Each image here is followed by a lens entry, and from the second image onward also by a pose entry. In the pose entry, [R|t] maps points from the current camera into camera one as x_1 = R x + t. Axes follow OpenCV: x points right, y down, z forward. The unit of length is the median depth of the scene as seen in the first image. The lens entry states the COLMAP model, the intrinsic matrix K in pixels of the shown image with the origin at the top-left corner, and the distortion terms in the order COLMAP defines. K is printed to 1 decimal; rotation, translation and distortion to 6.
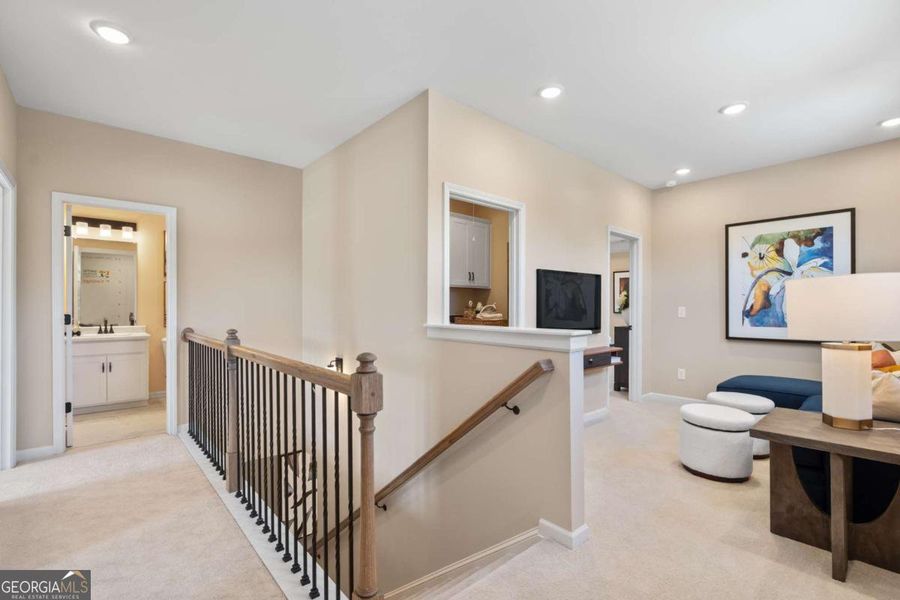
lens RADIAL K [[406.7, 0, 448.1], [0, 406.7, 307.7], [0, 0, 1]] dist [-0.007958, 0.000145]
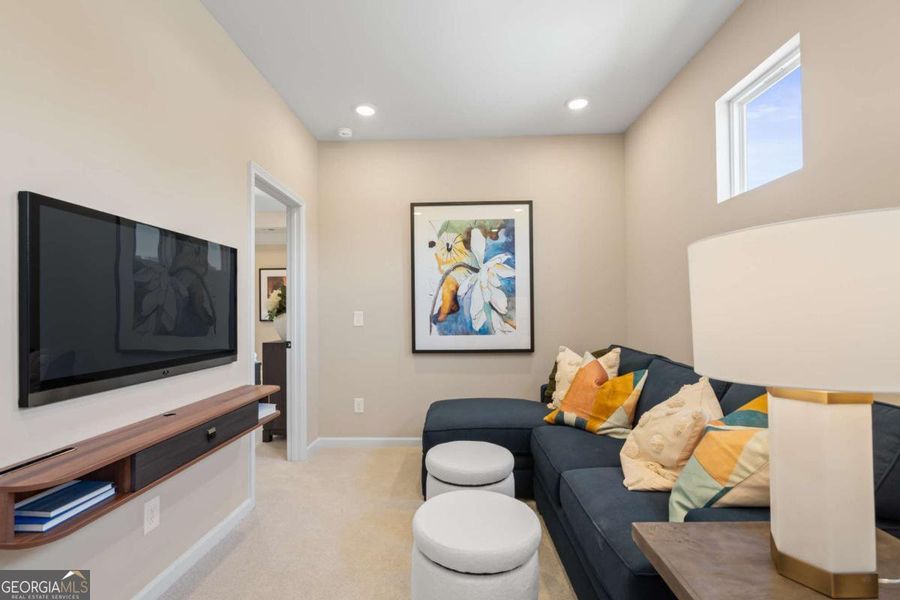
lens RADIAL K [[406.7, 0, 447.6], [0, 406.7, 308.8], [0, 0, 1]] dist [-0.007958, 0.000145]
pose [[0.681064, 0.001170, 0.732223, 0.181536], [0.010162, 0.999887, -0.011050, 0.003522], [-0.732153, 0.014966, 0.680975, 0.454267]]
